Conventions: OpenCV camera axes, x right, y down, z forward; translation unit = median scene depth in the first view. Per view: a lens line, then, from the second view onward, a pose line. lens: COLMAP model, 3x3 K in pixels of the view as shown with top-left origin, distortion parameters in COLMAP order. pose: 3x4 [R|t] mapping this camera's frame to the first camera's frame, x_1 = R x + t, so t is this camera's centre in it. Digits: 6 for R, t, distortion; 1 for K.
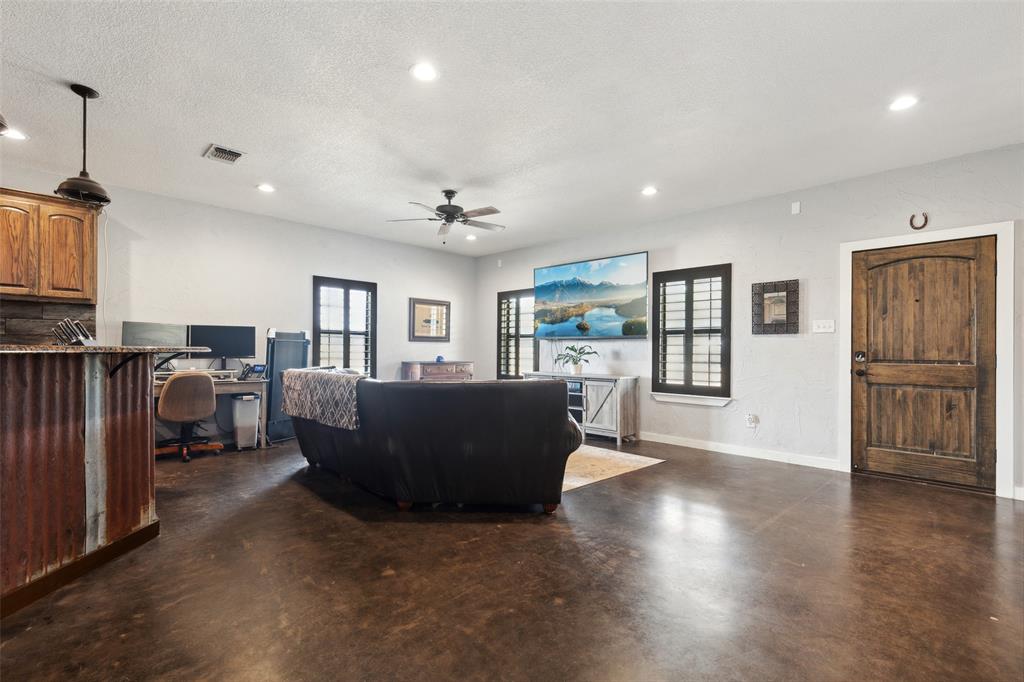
lens RADIAL K [[458.0, 0, 510.1], [0, 458.0, 350.2], [0, 0, 1]] dist [0.004596, -0.000320]
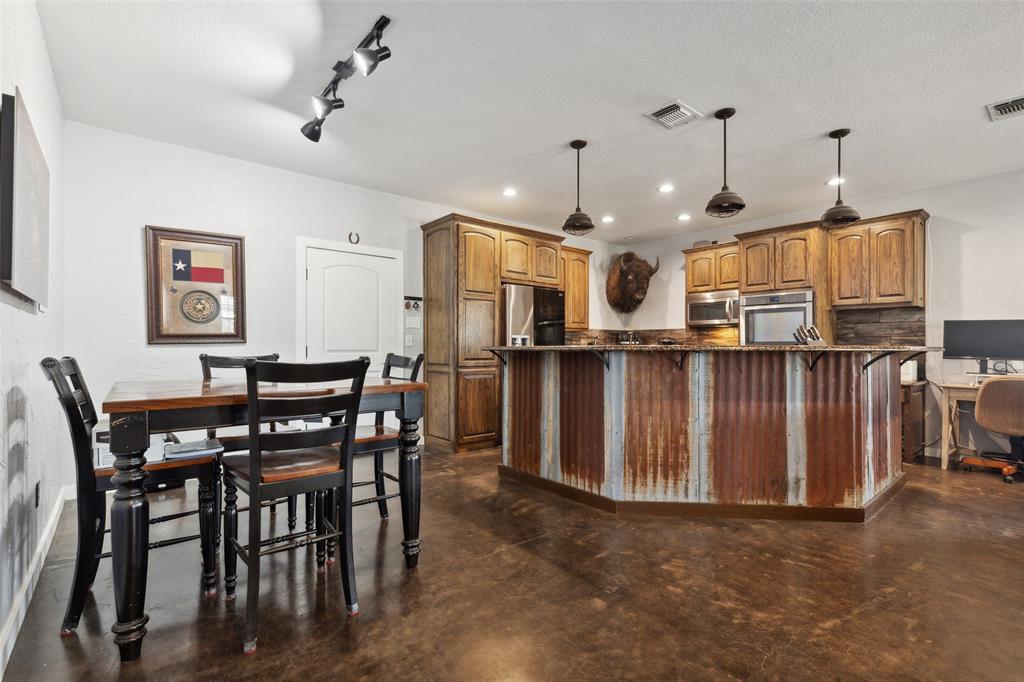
lens RADIAL K [[465.7, 0, 515.7], [0, 465.7, 344.9], [0, 0, 1]] dist [0.014578, 0.000361]
pose [[-0.084729, -0.009457, -0.996359, 0.255282], [-0.002494, 0.999954, -0.009279, 0.001450], [0.996401, 0.001699, -0.084749, 0.183944]]
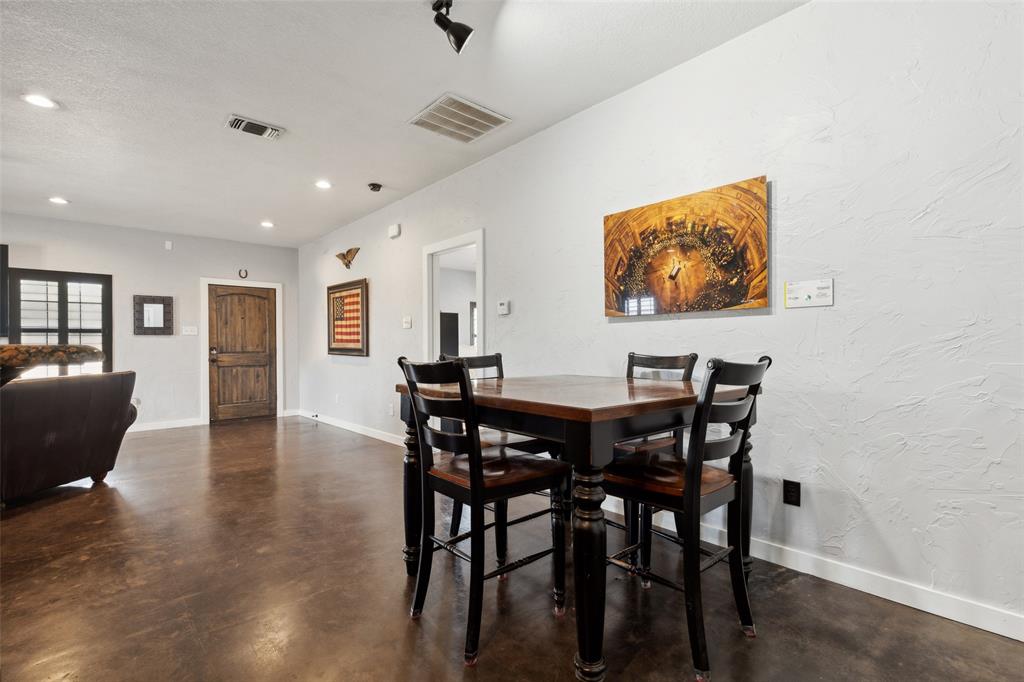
lens RADIAL K [[471.9, 0, 508.2], [0, 471.9, 344.4], [0, 0, 1]] dist [0.010554, -0.000617]
pose [[0.059305, -0.003941, 0.998232, -0.835827], [0.006821, 0.999970, 0.003543, -0.005752], [-0.998217, 0.006599, 0.059330, -0.127169]]
